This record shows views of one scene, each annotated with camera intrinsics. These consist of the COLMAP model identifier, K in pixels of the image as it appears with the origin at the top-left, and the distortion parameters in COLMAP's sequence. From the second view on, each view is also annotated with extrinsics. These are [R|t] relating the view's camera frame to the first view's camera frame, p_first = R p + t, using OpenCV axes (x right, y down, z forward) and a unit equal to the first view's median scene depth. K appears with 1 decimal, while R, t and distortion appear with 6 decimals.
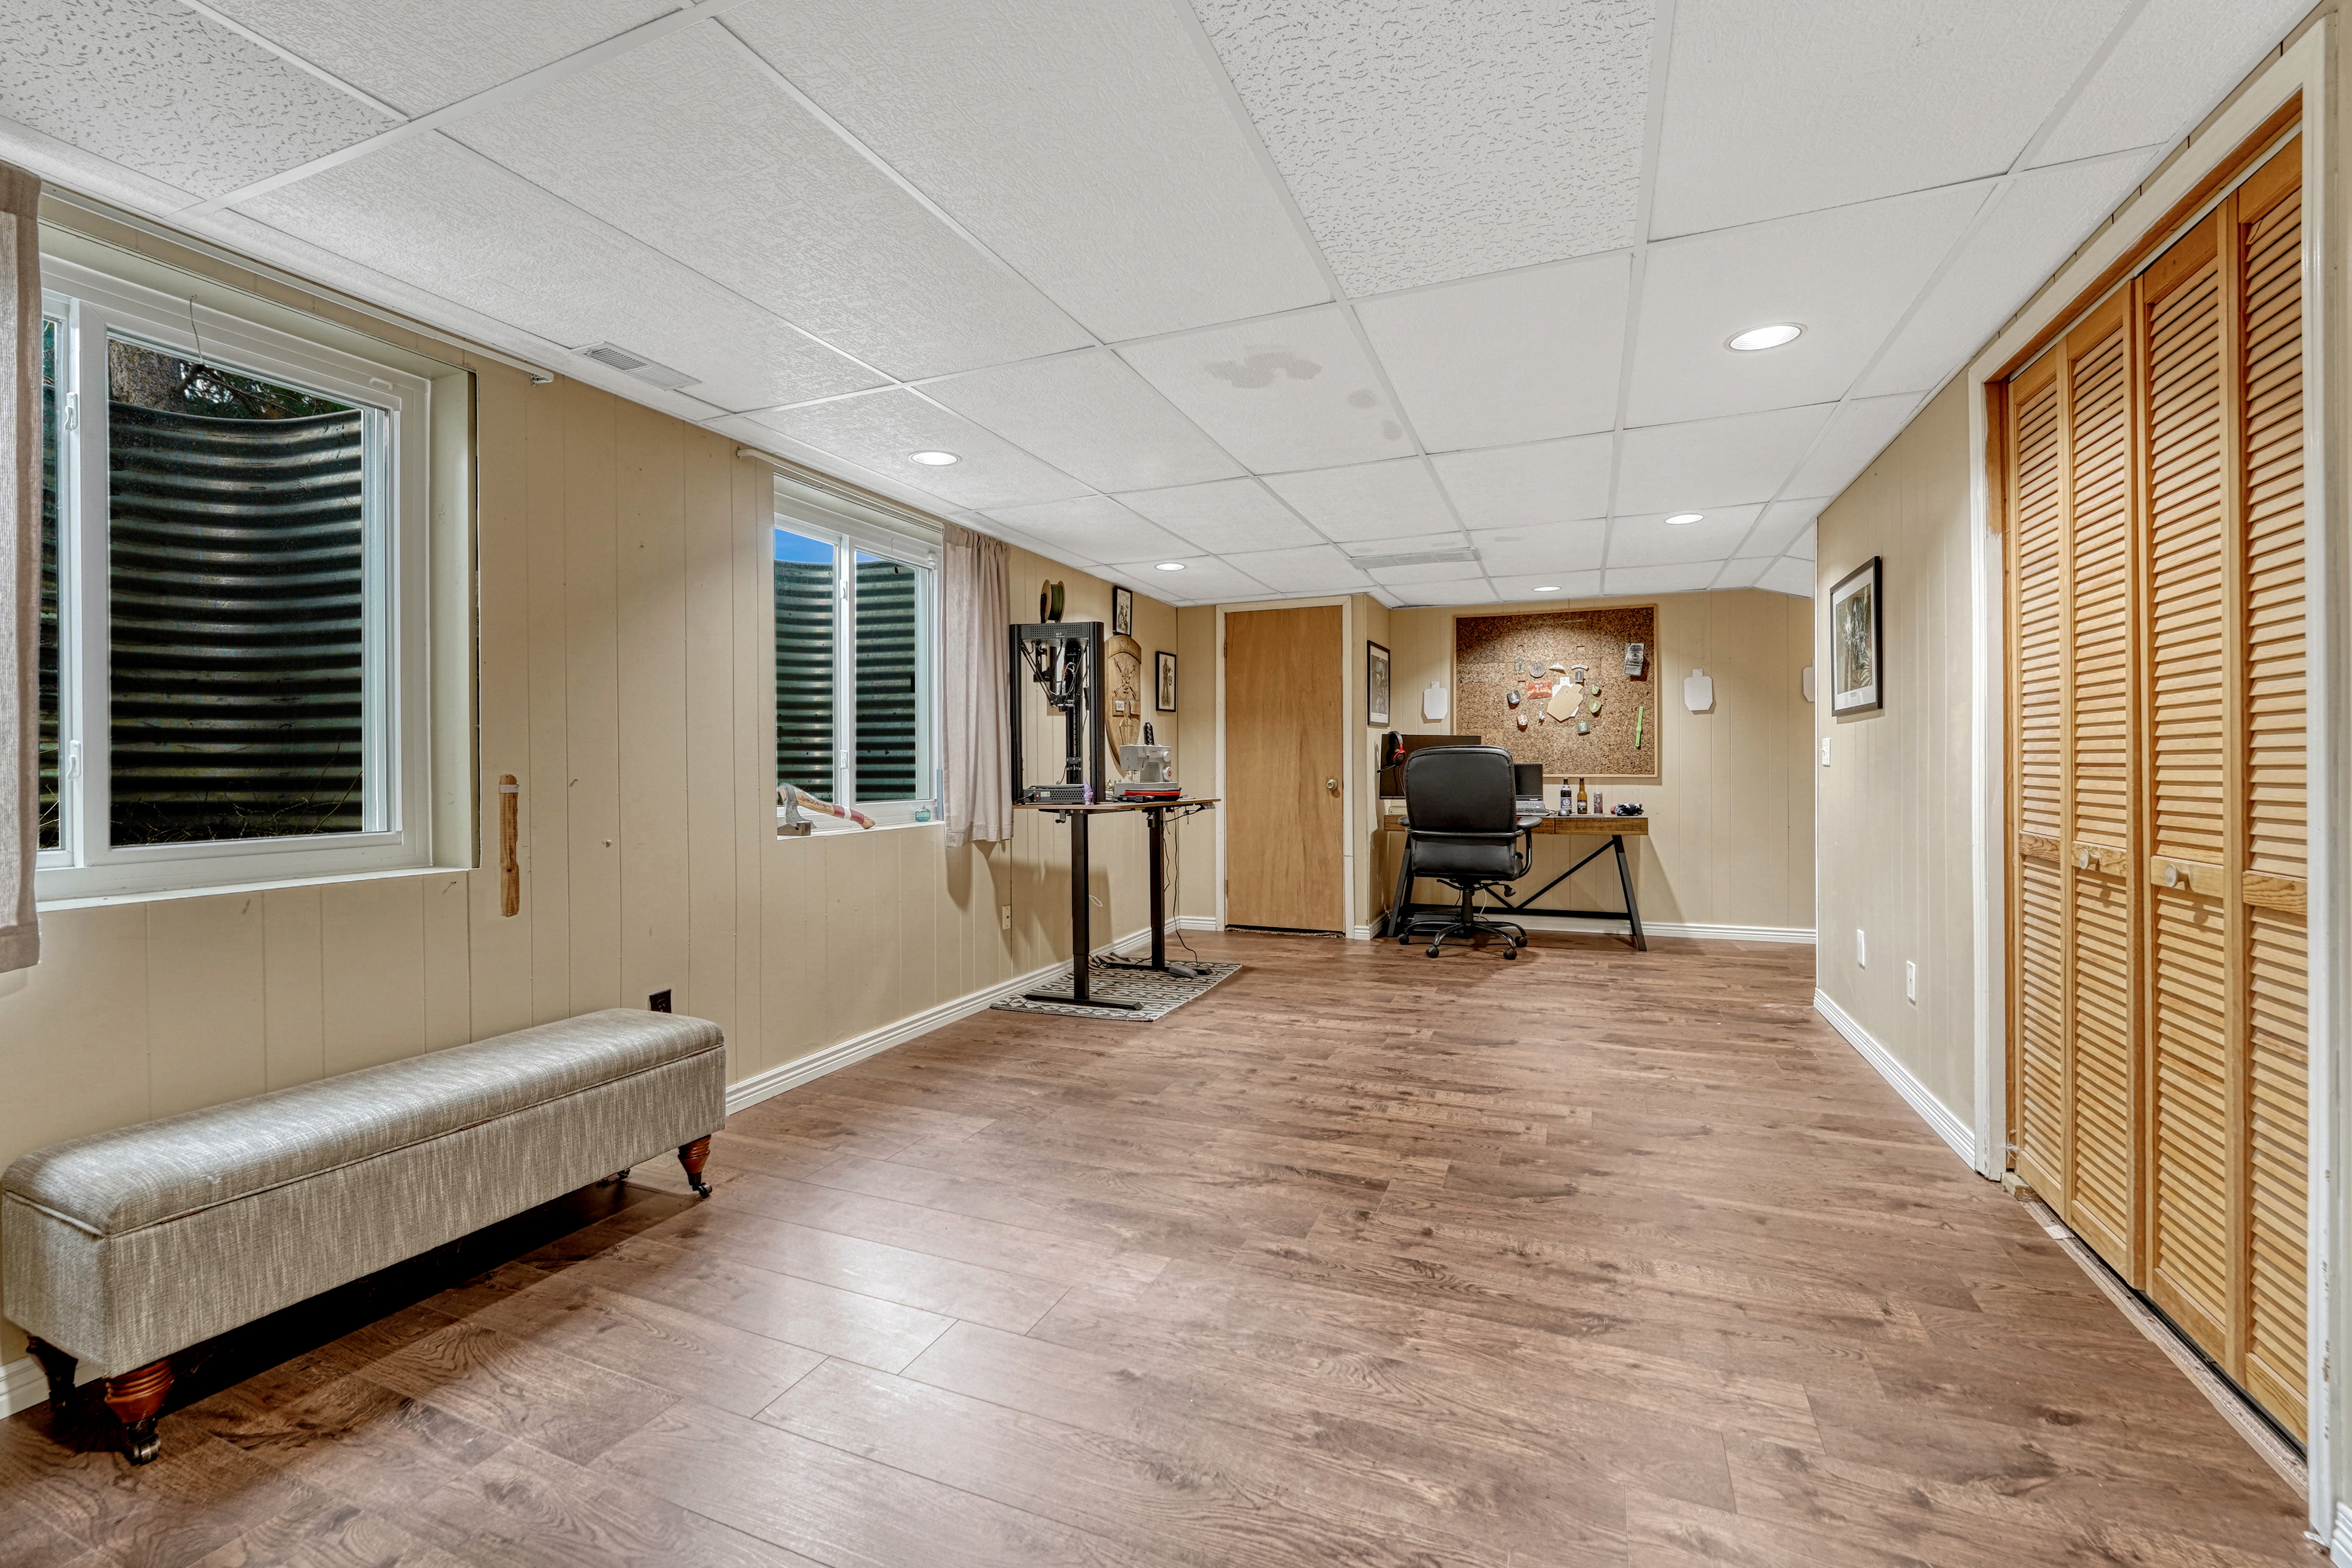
lens RADIAL K [[973.5, 0, 1181.7], [0, 973.5, 772.6], [0, 0, 1]] dist [-0.014296, 0.002289]
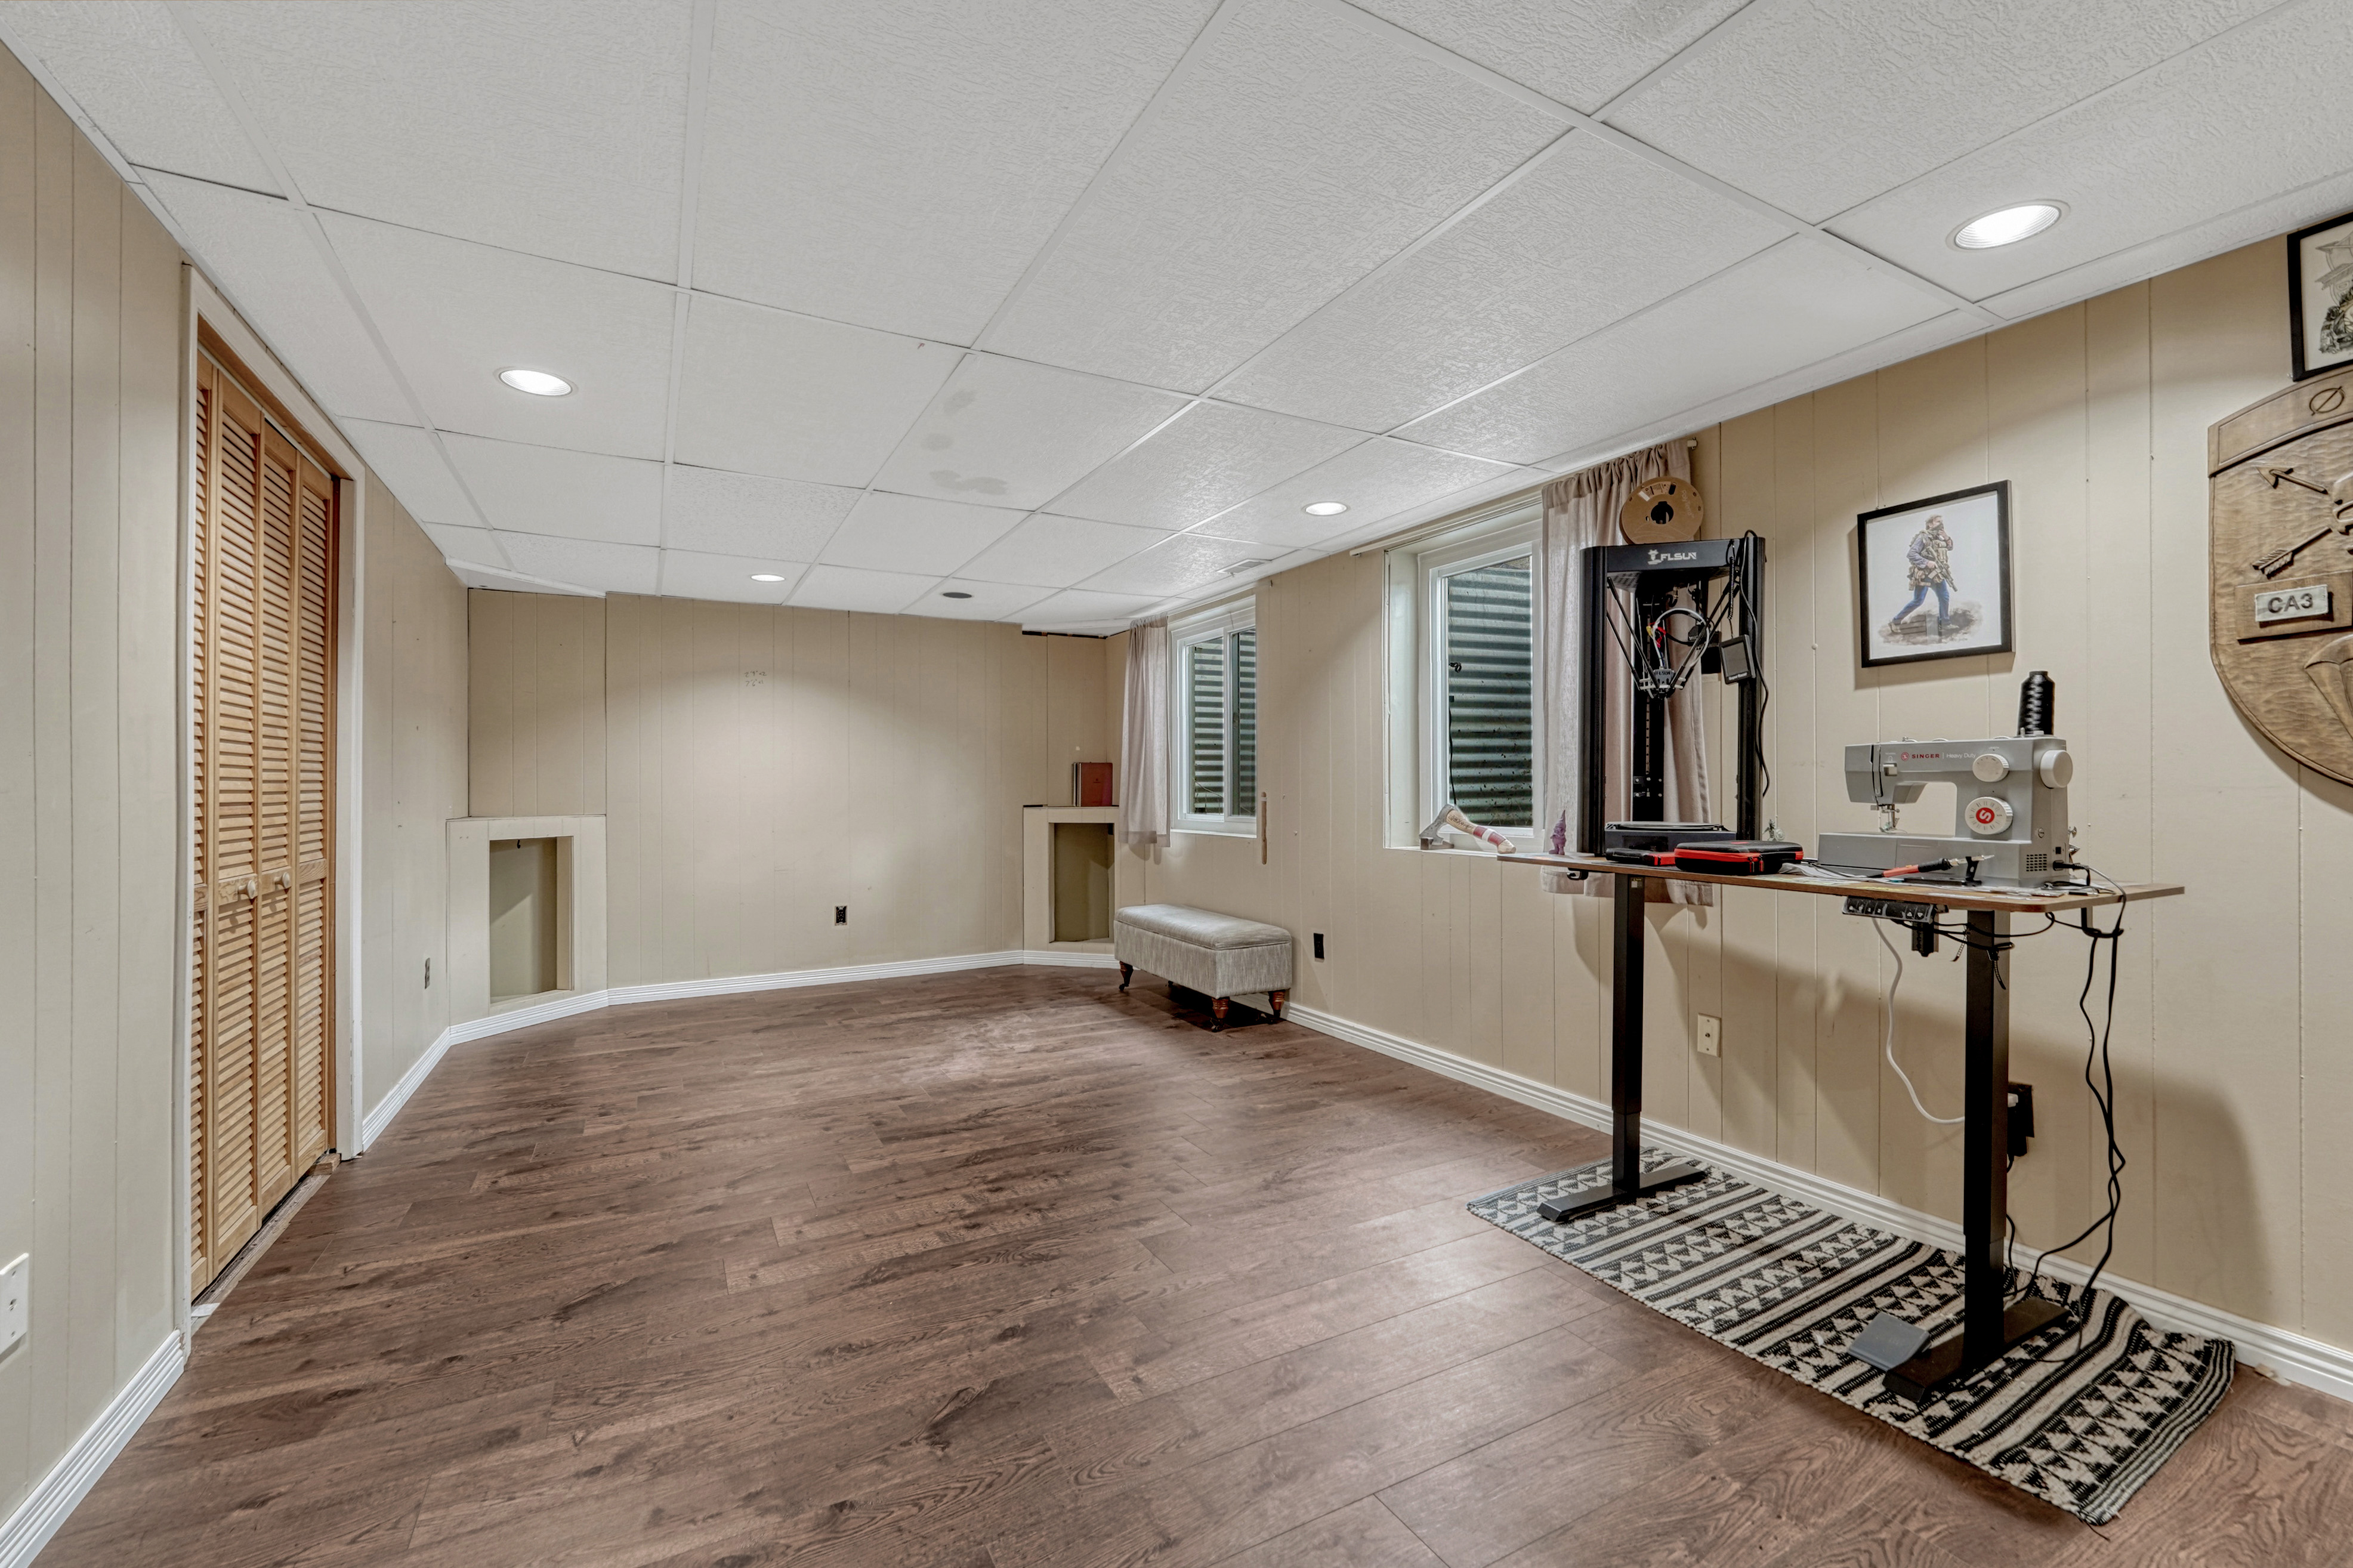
lens RADIAL K [[974.1, 0, 1180.3], [0, 974.1, 778.8], [0, 0, 1]] dist [-0.014296, 0.002289]
pose [[-0.625074, 0.004490, -0.780553, 0.816159], [0.001843, 0.999989, 0.004277, -0.027981], [0.780564, 0.001235, -0.625075, 1.809759]]
